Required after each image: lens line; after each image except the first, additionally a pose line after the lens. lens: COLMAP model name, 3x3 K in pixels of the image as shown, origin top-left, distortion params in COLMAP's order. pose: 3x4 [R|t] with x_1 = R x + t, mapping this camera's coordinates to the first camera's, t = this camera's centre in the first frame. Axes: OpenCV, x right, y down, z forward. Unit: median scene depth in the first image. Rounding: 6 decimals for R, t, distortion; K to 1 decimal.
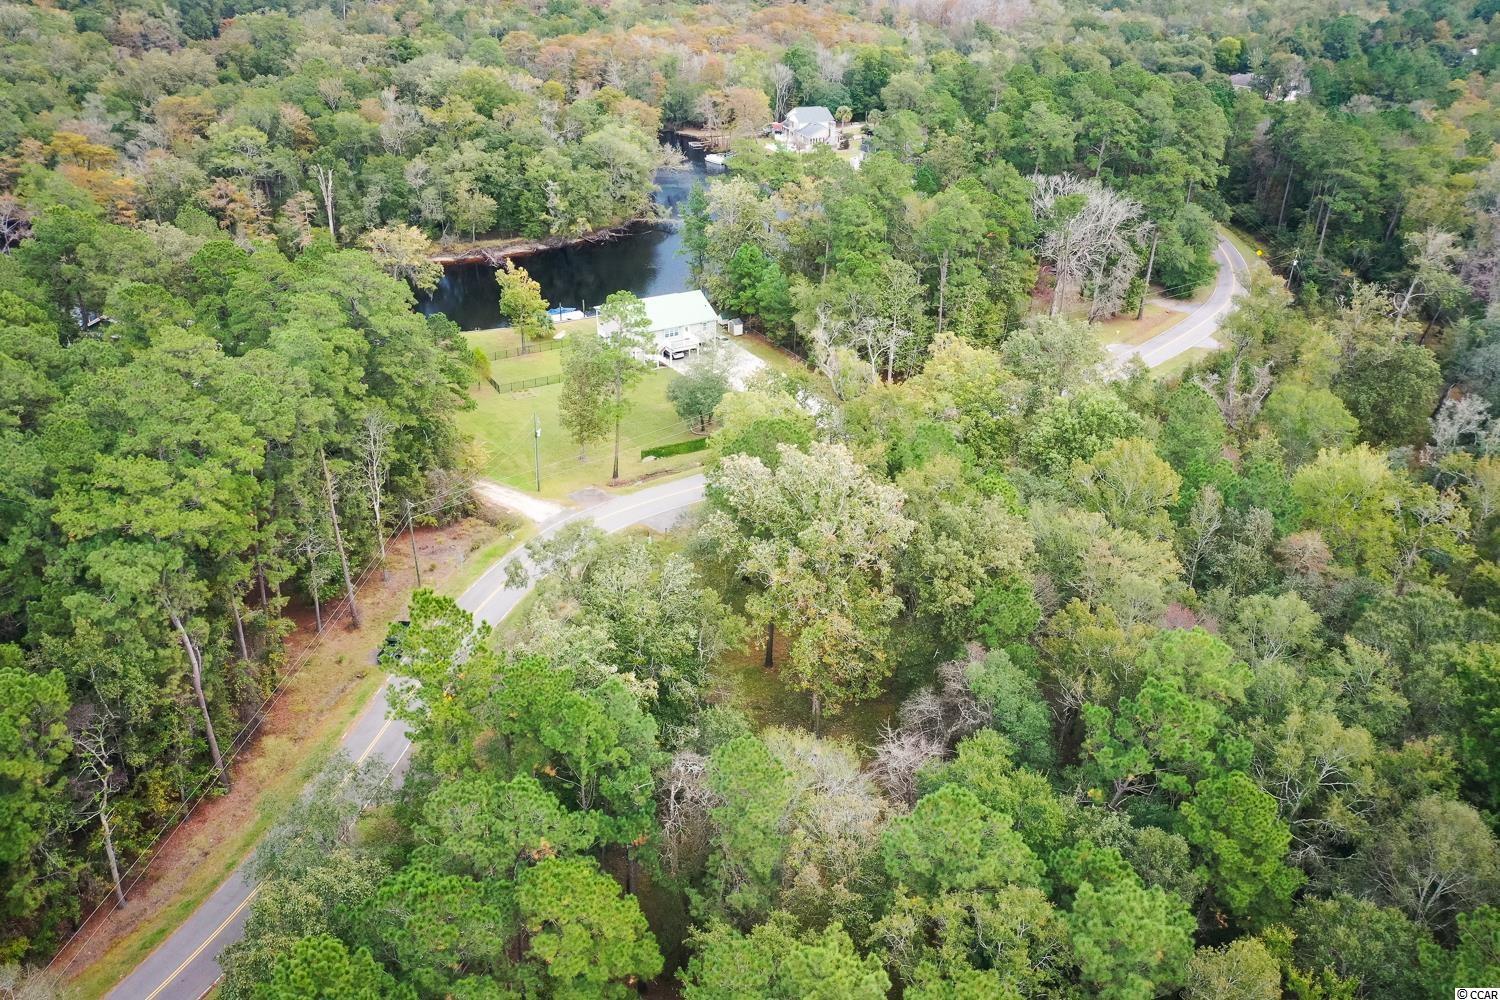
lens RADIAL K [[1179.8, 0, 742.0], [0, 1179.8, 500.3], [0, 0, 1]] dist [-0.015106, 0.010464]
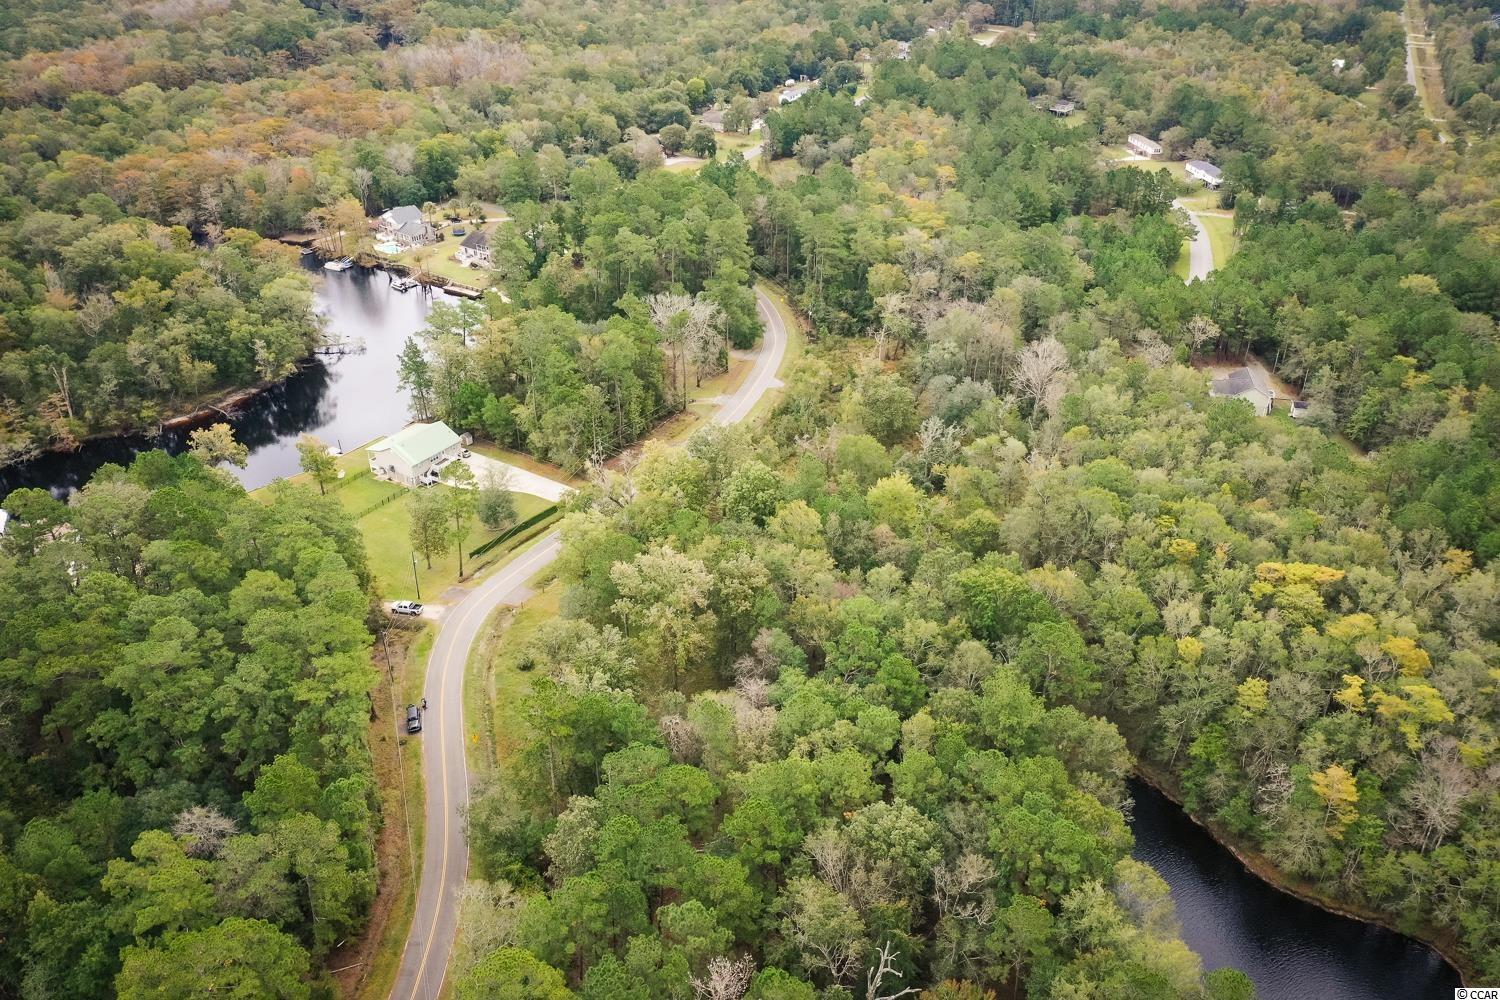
lens RADIAL K [[1179.8, 0, 754.0], [0, 1179.8, 497.8], [0, 0, 1]] dist [-0.015106, 0.010464]
pose [[0.896941, -0.229555, 0.377892, -0.313664], [0.214720, 0.973263, 0.081574, -0.156914], [-0.386514, 0.007974, 0.922249, -0.520627]]
